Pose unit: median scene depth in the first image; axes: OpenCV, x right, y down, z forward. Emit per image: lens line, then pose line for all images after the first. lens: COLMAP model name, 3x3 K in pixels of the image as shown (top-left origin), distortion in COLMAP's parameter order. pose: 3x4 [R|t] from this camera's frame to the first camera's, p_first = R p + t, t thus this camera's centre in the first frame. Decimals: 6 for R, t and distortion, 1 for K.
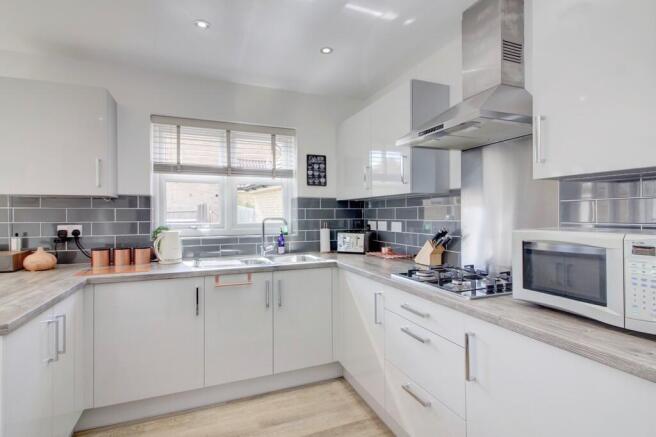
lens RADIAL K [[315.5, 0, 326.3], [0, 315.5, 216.2], [0, 0, 1]] dist [-0.002041, -0.000324]
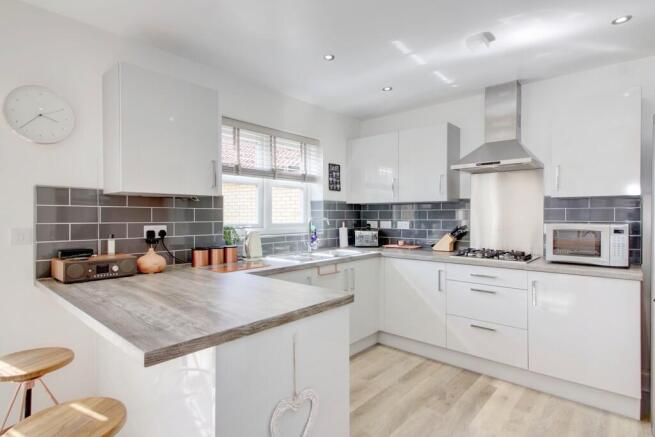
lens RADIAL K [[340.7, 0, 328.7], [0, 340.7, 219.8], [0, 0, 1]] dist [0.041678, 0.000152]
pose [[0.894683, -0.000476, 0.446701, -0.673797], [-0.003170, 0.999967, 0.007414, 0.001691], [-0.446690, -0.008049, 0.894652, -0.128521]]
